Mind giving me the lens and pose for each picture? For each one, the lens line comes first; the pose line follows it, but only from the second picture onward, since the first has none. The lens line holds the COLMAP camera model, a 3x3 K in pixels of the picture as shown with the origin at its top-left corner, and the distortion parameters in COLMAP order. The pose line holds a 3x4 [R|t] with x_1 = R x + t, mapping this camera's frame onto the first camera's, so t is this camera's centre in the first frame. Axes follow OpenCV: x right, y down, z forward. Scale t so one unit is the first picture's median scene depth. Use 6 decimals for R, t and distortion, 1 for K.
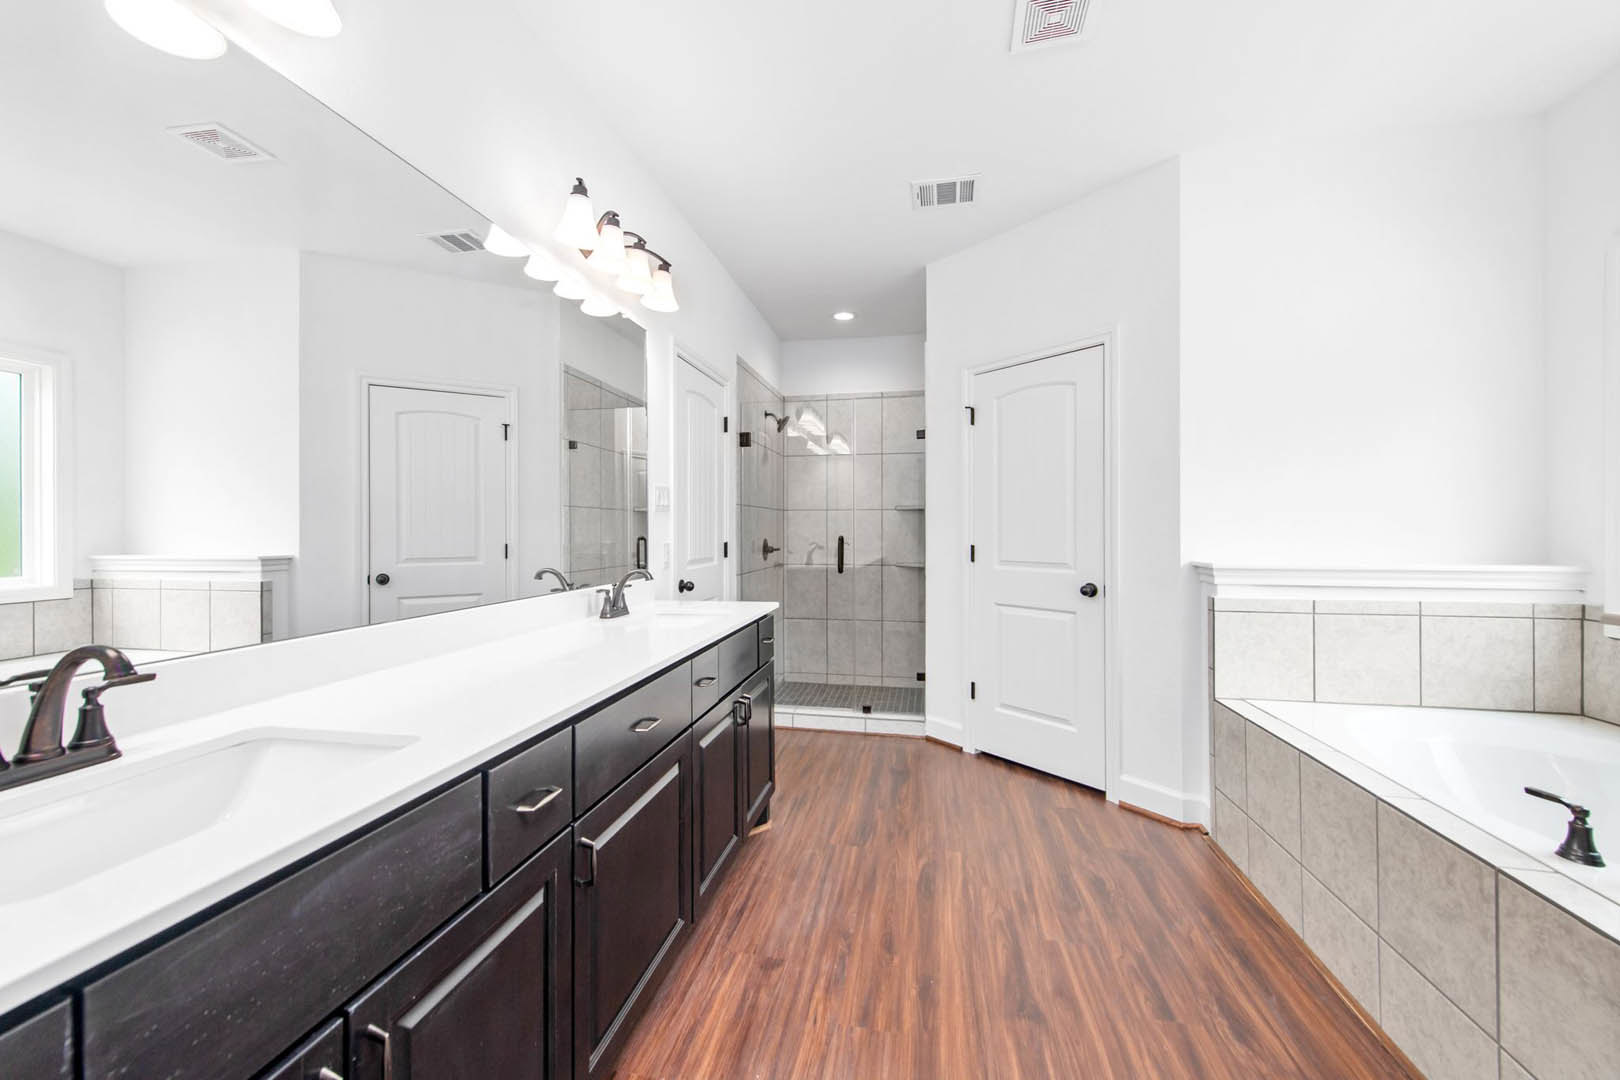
lens RADIAL K [[702.0, 0, 808.6], [0, 702.0, 531.7], [0, 0, 1]] dist [0.001158, 0.000275]
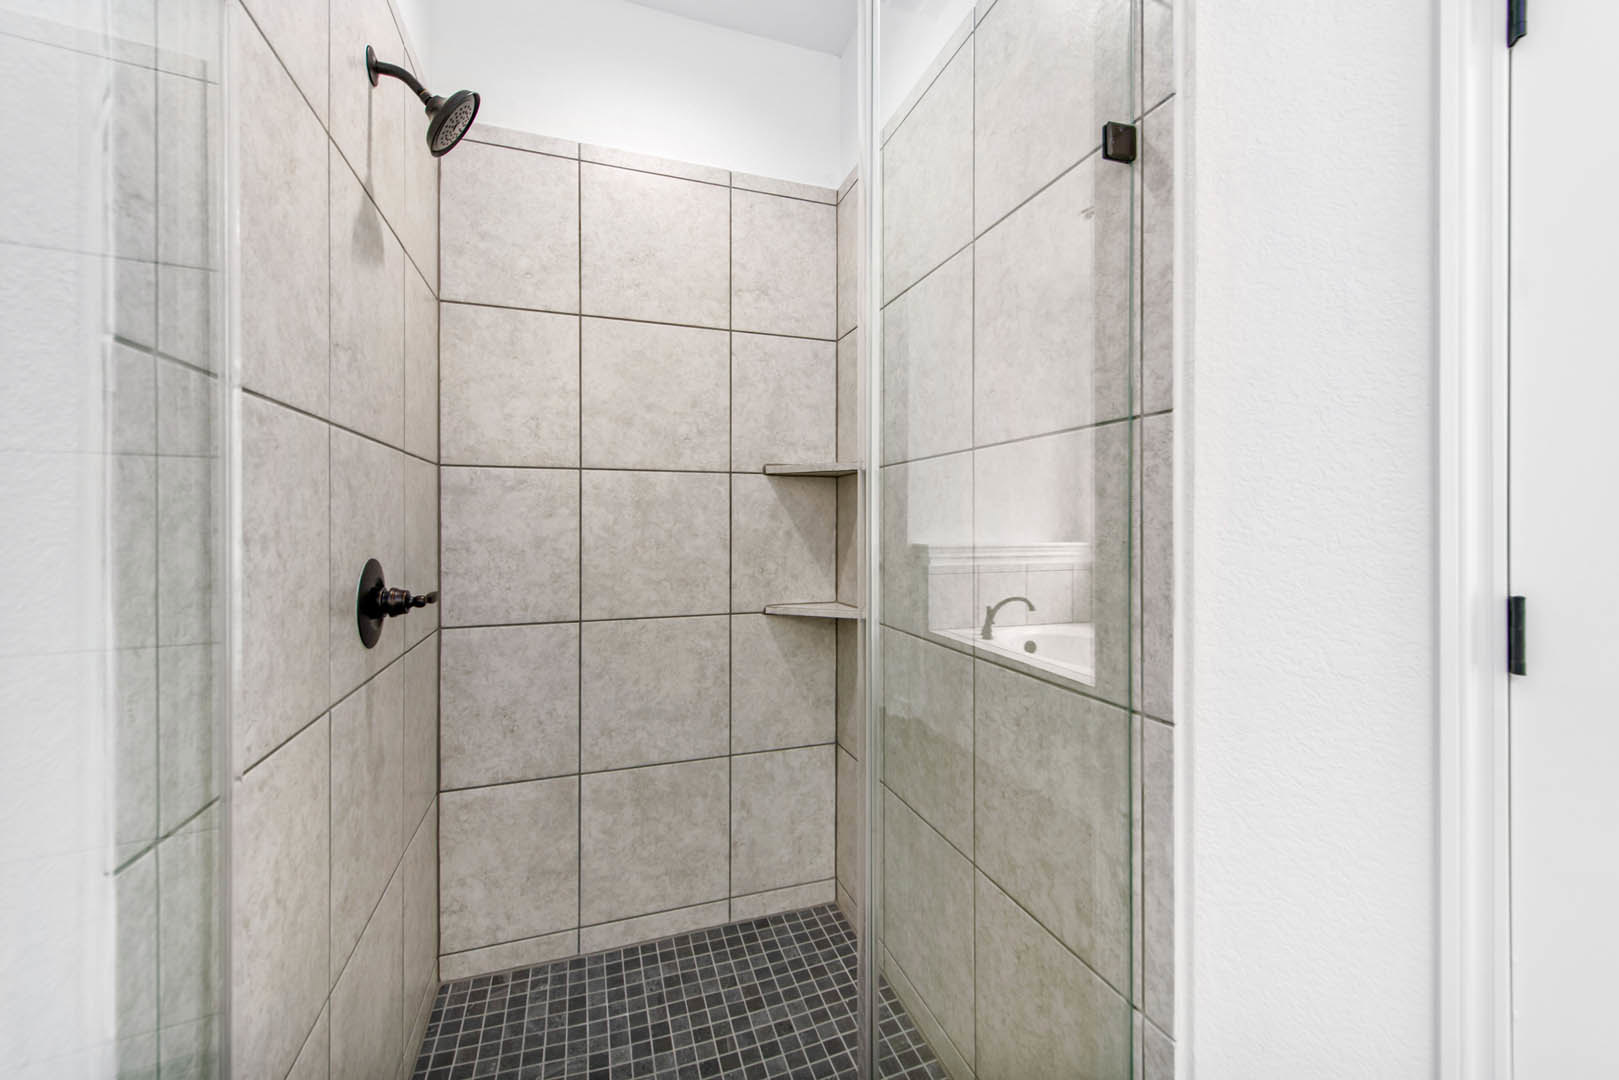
lens RADIAL K [[648.2, 0, 815.0], [0, 648.2, 518.8], [0, 0, 1]] dist [0.001773, -0.000002]
pose [[0.858090, 0.000678, 0.513500, -0.017700], [-0.003789, 0.999980, 0.005012, -0.003276], [-0.513486, -0.006246, 0.858075, 0.286915]]
